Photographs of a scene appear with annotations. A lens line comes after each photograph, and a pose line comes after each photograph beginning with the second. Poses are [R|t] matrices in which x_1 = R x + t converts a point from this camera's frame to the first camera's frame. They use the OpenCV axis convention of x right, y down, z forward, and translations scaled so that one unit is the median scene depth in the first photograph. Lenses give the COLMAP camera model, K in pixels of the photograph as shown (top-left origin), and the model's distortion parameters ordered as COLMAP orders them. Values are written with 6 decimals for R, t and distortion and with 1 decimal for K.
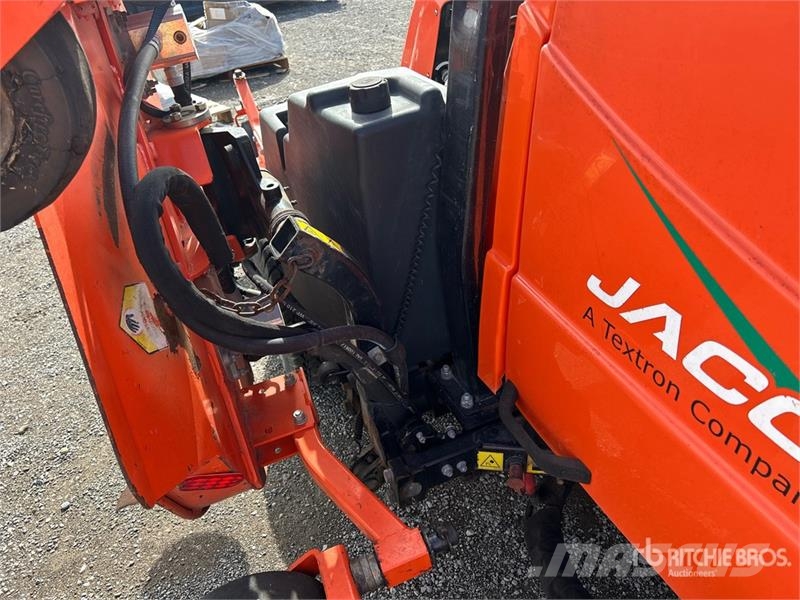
lens RADIAL K [[592.4, 0, 403.9], [0, 592.4, 295.4], [0, 0, 1]] dist [0.064183, -0.077006]
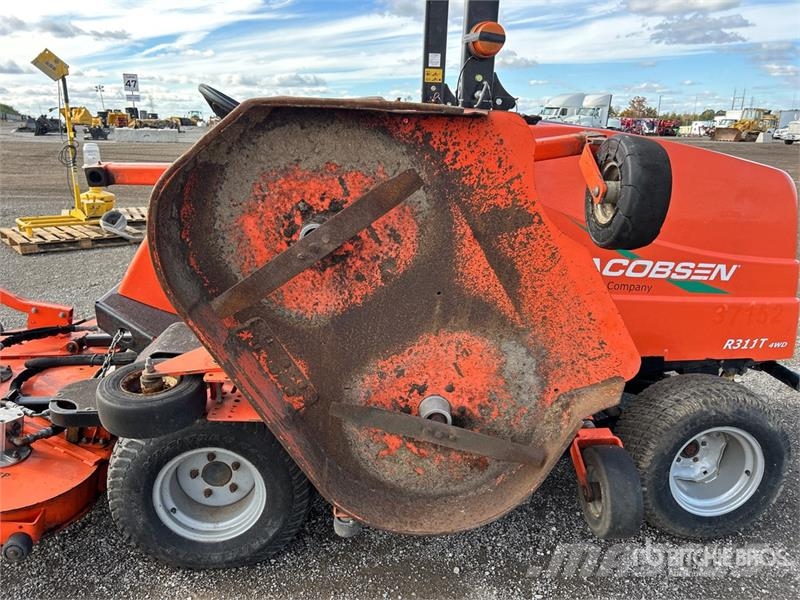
lens RADIAL K [[592.6, 0, 396.6], [0, 592.6, 301.5], [0, 0, 1]] dist [0.069309, -0.073074]
pose [[0.255016, -0.186697, 0.948742, -1.642080], [0.511498, 0.858707, 0.031492, -0.243495], [-0.820571, 0.477248, 0.314480, 0.562894]]
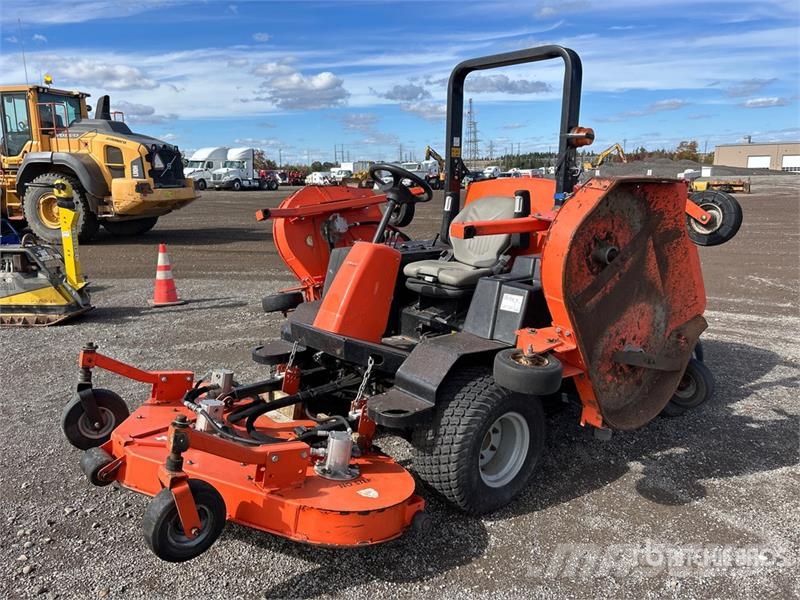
lens RADIAL K [[592.4, 0, 403.9], [0, 592.4, 295.4], [0, 0, 1]] dist [0.064183, -0.077006]
pose [[-0.310768, -0.095910, 0.945635, -2.276568], [0.563774, 0.782388, 0.264628, -1.234259], [-0.765234, 0.615362, -0.189070, 2.031340]]
